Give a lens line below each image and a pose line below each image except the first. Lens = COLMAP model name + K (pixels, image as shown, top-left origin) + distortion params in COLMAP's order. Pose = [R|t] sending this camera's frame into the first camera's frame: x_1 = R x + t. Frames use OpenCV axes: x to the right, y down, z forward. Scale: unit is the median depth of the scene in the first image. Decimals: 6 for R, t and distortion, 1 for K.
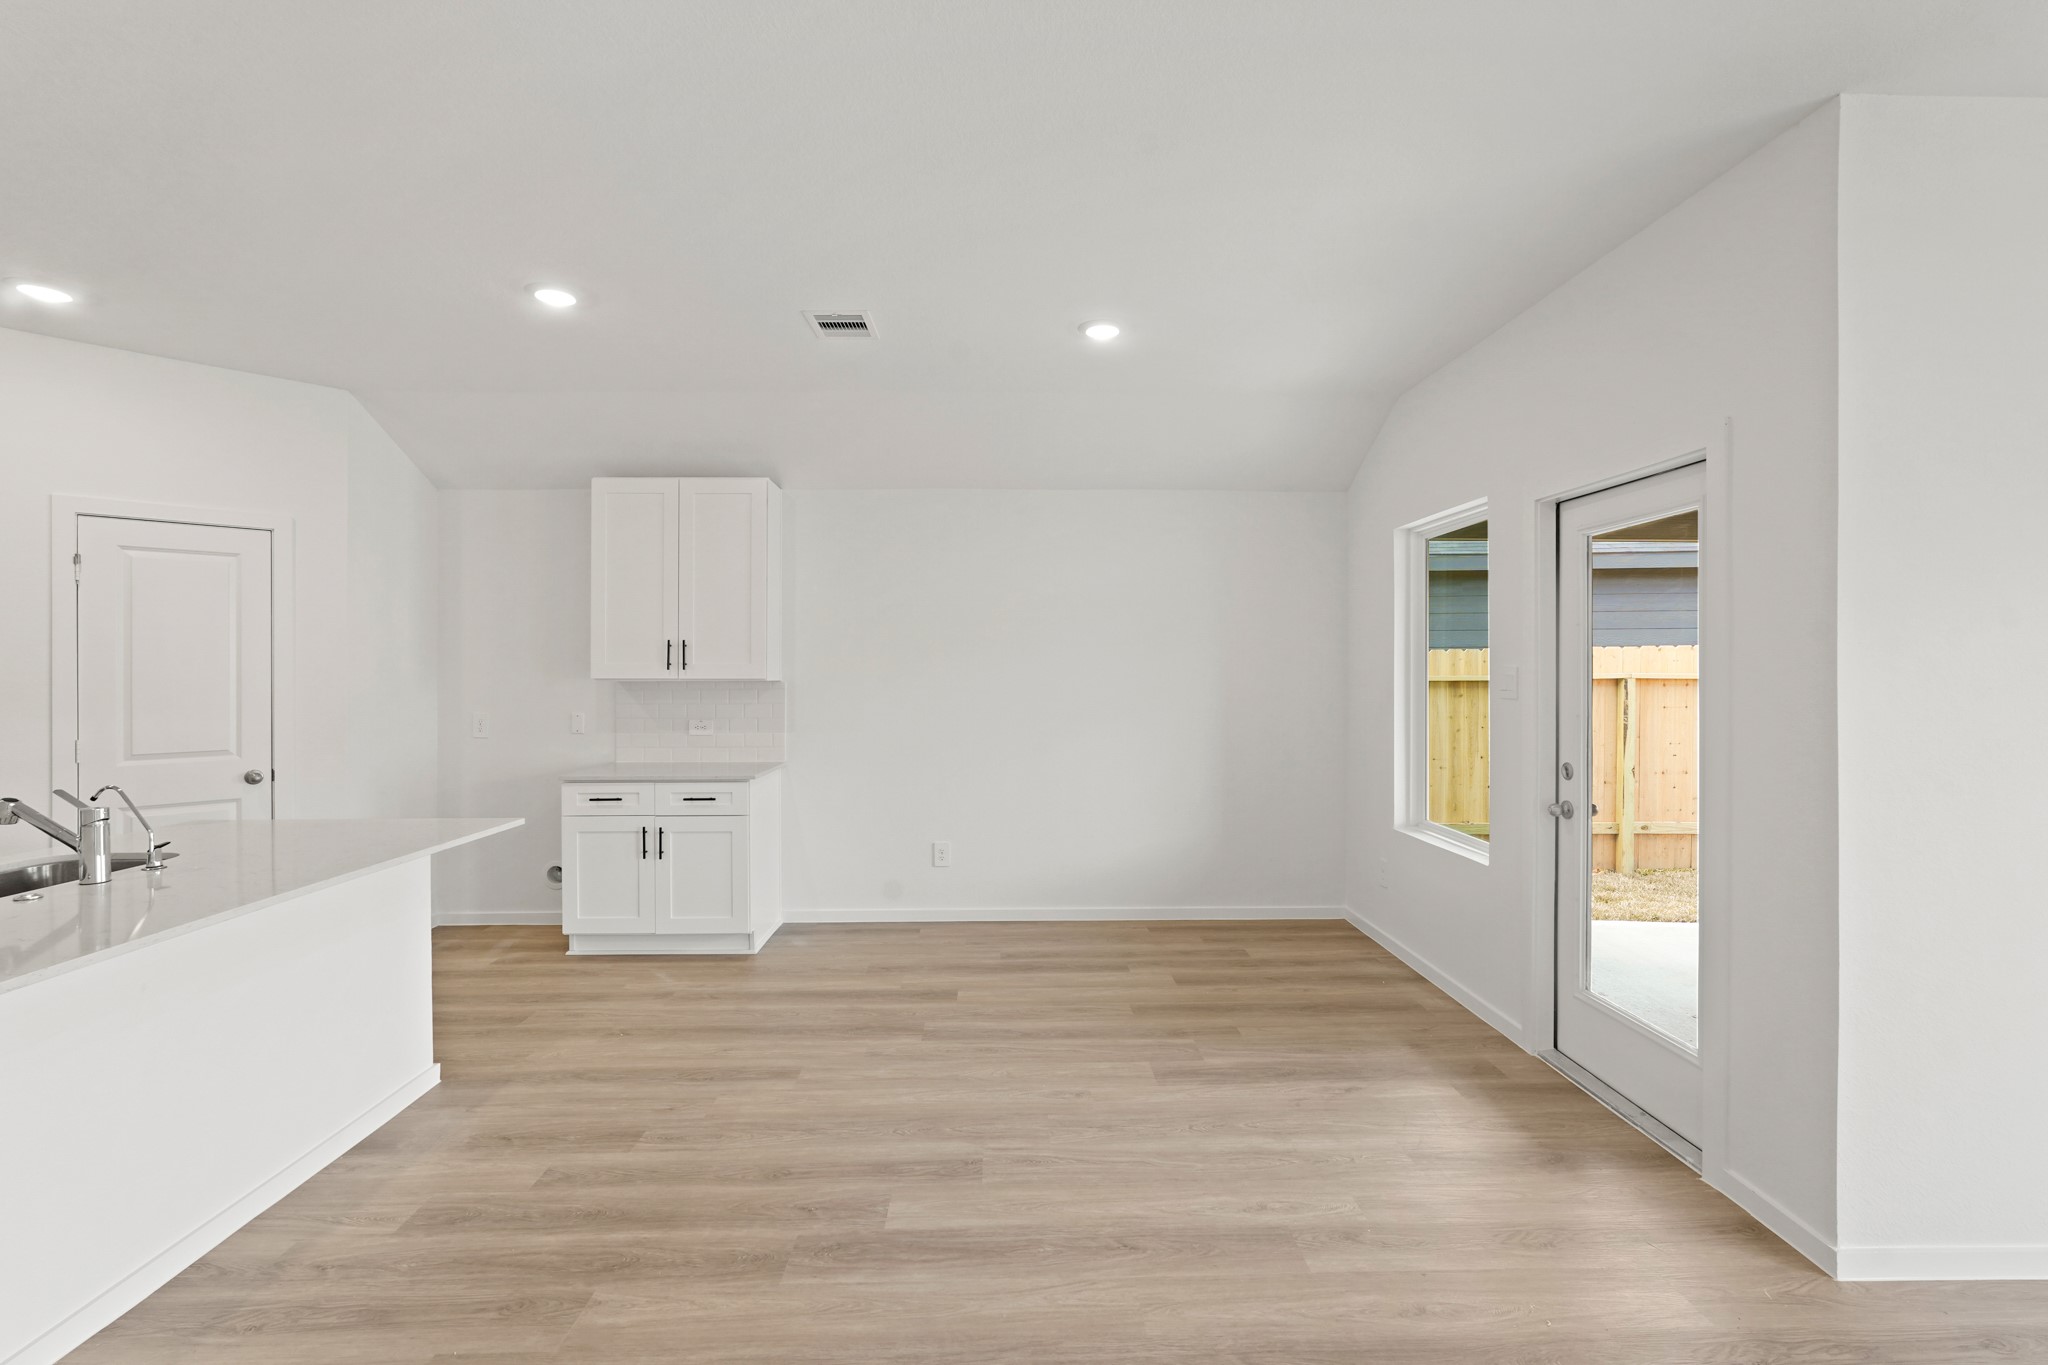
lens RADIAL K [[908.1, 0, 1029.0], [0, 908.1, 667.2], [0, 0, 1]] dist [-0.013019, 0.006362]
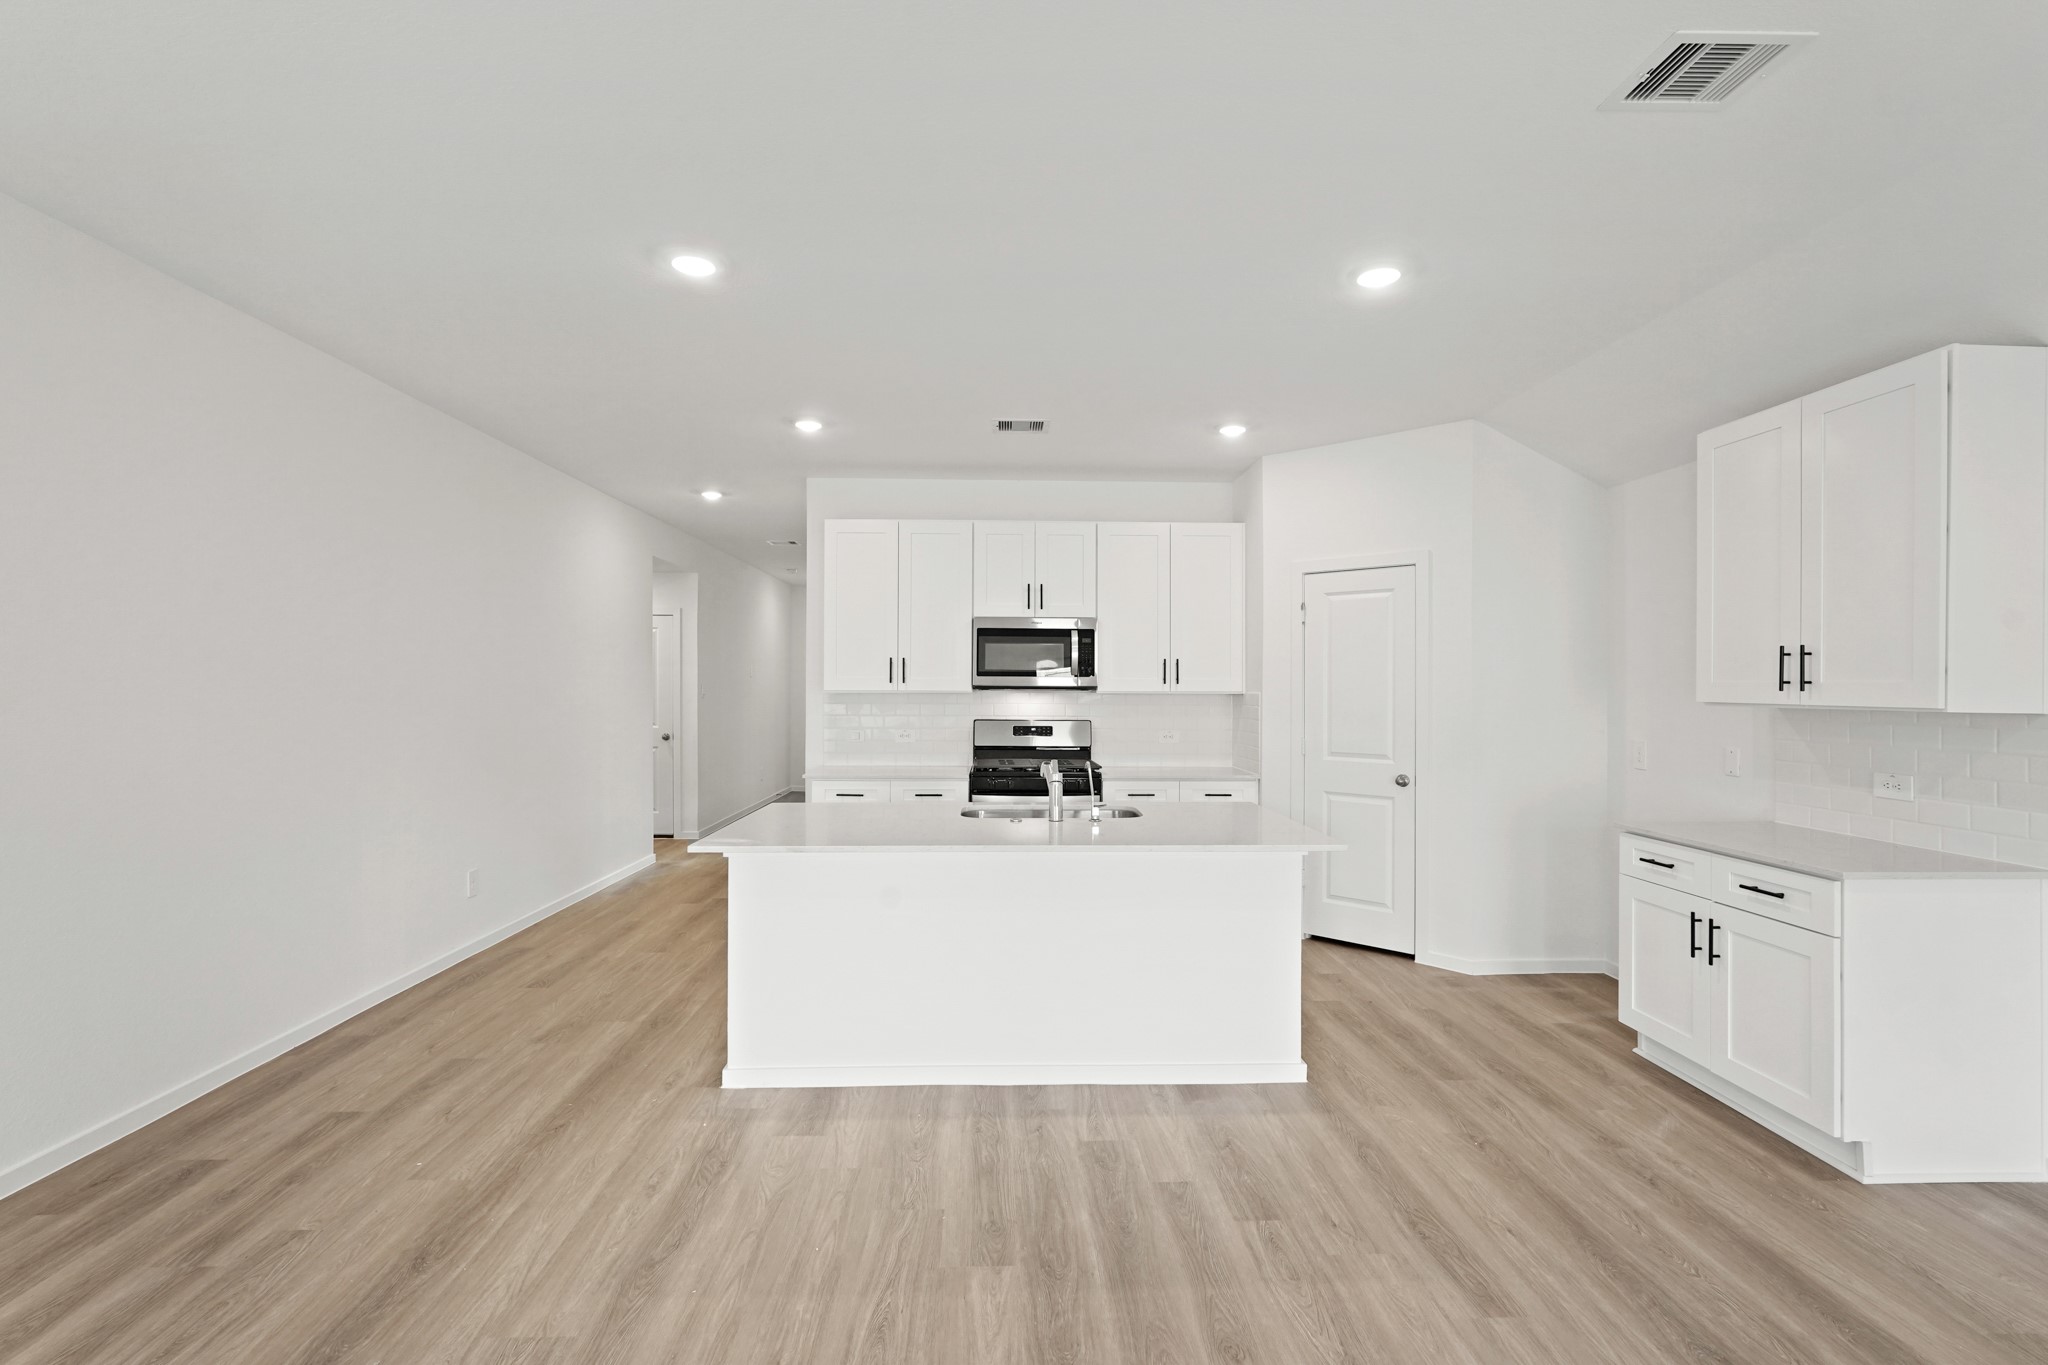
lens RADIAL K [[908.1, 0, 1018.9], [0, 908.1, 676.7], [0, 0, 1]] dist [-0.013019, 0.006362]
pose [[0.005924, -0.008000, -0.999950, 0.370999], [-0.005771, 0.999951, -0.008034, 0.001586], [0.999966, 0.005818, 0.005877, 0.620826]]
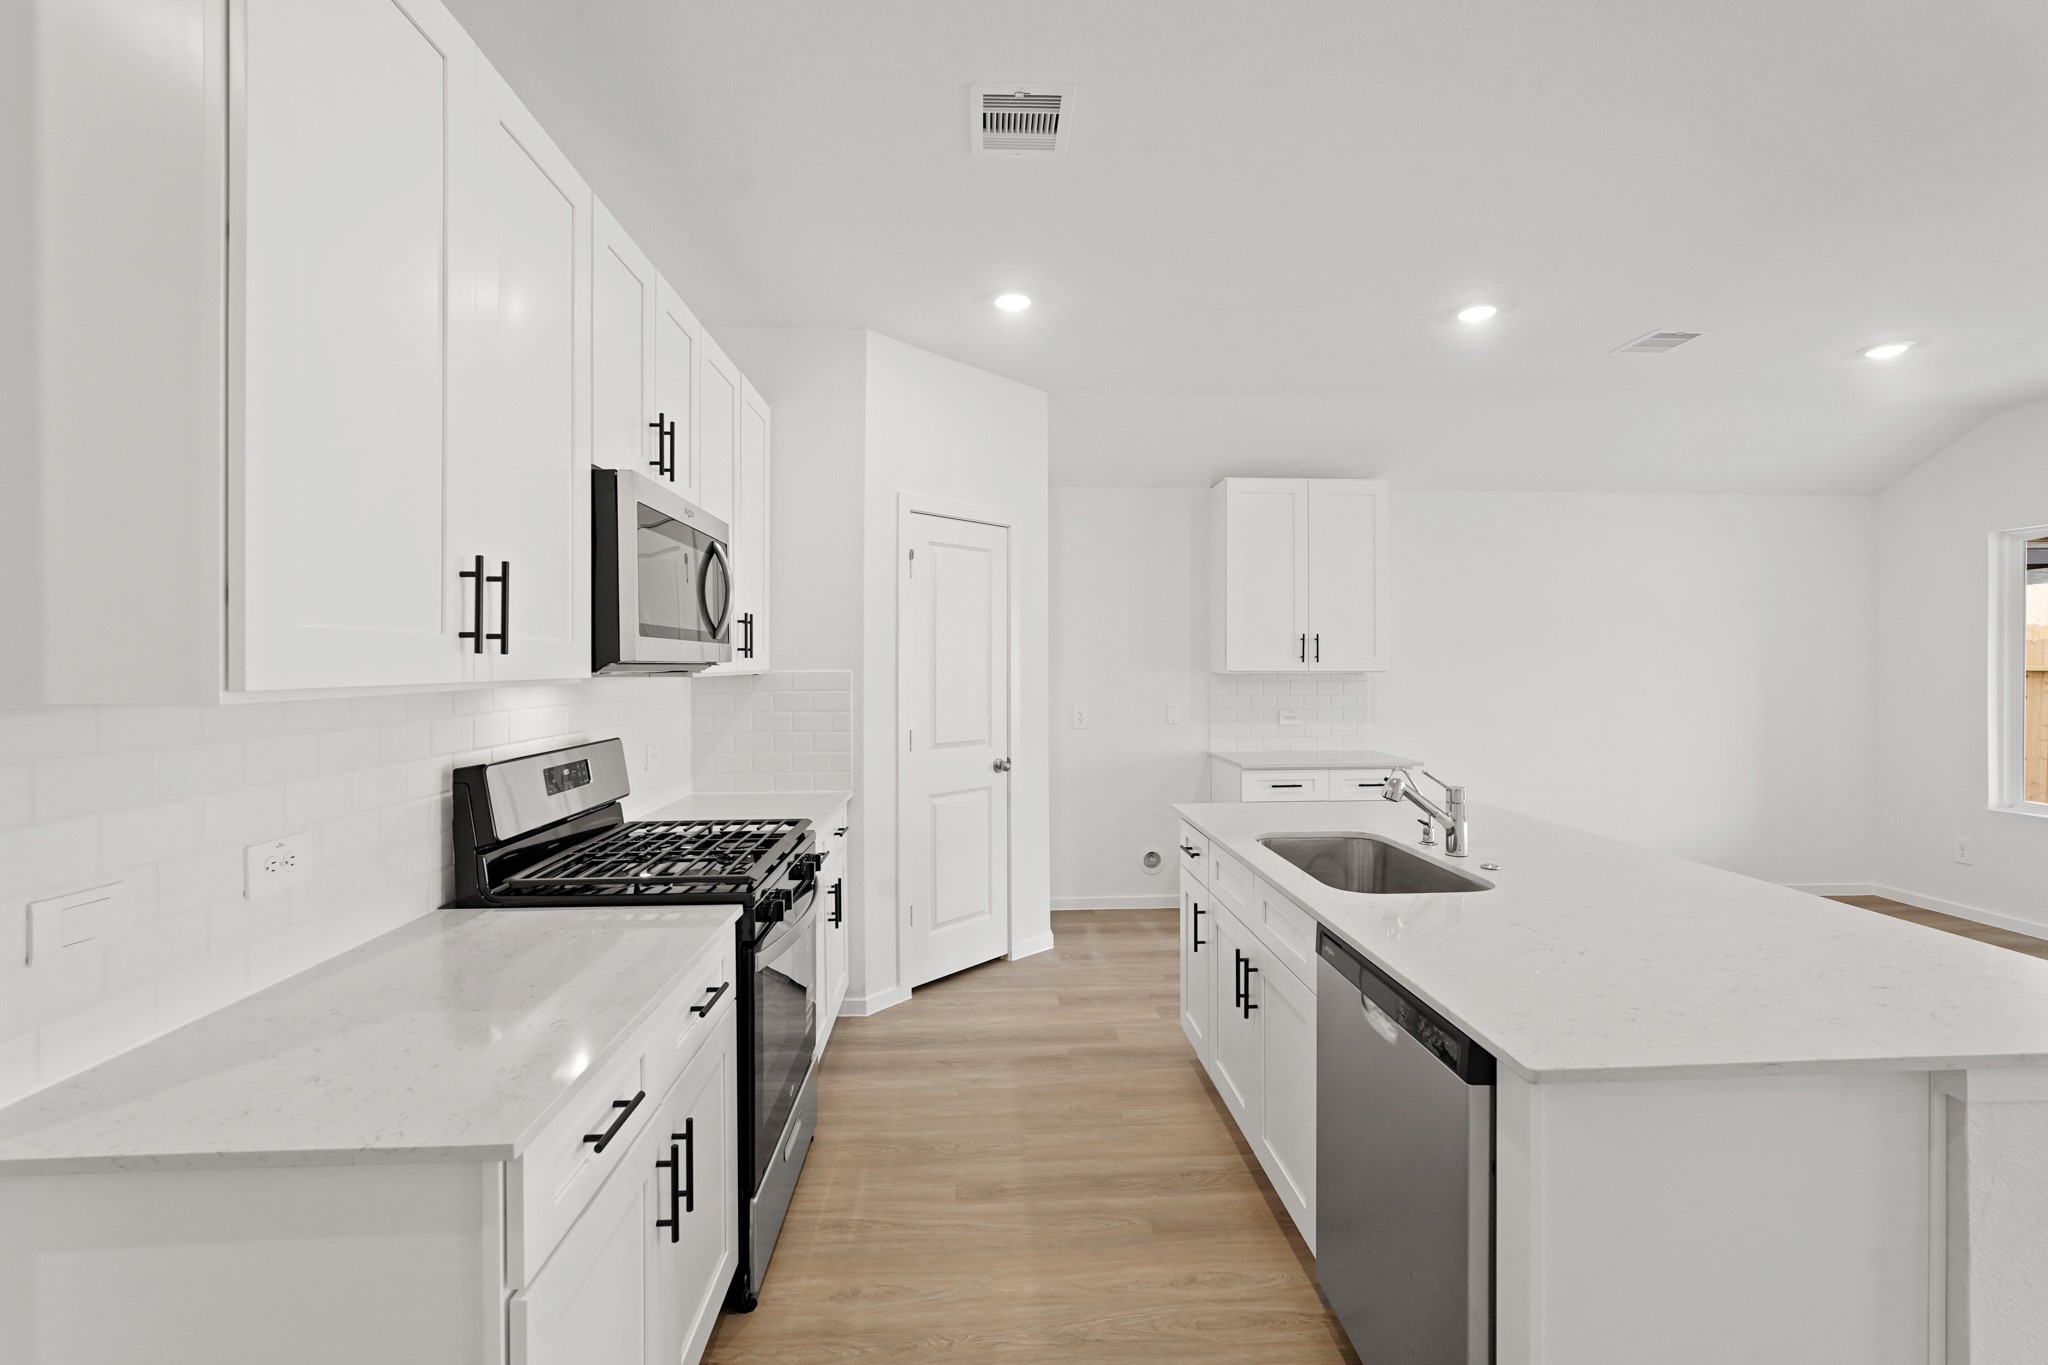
lens RADIAL K [[908.1, 0, 1029.0], [0, 908.1, 668.3], [0, 0, 1]] dist [-0.013019, 0.006362]
pose [[0.999417, -0.000444, 0.034137, -1.065793], [0.000230, 0.999980, 0.006261, 0.004374], [-0.034139, -0.006249, 0.999398, -0.052786]]
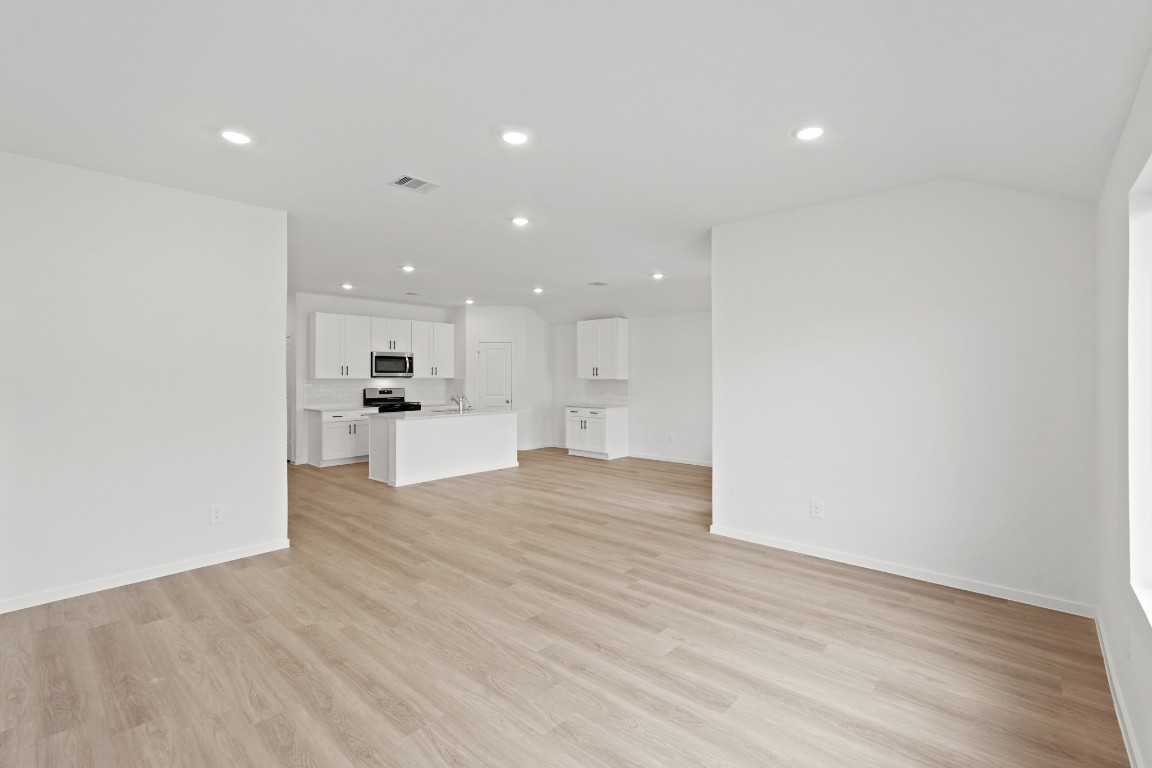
lens RADIAL K [[510.8, 0, 569.6], [0, 510.8, 378.1], [0, 0, 1]] dist [-0.013019, 0.006362]
pose [[0.713369, 0.003882, -0.700778, 1.265566], [-0.000375, 0.999987, 0.005158, 0.000949], [0.700789, -0.003417, 0.713361, -0.623754]]
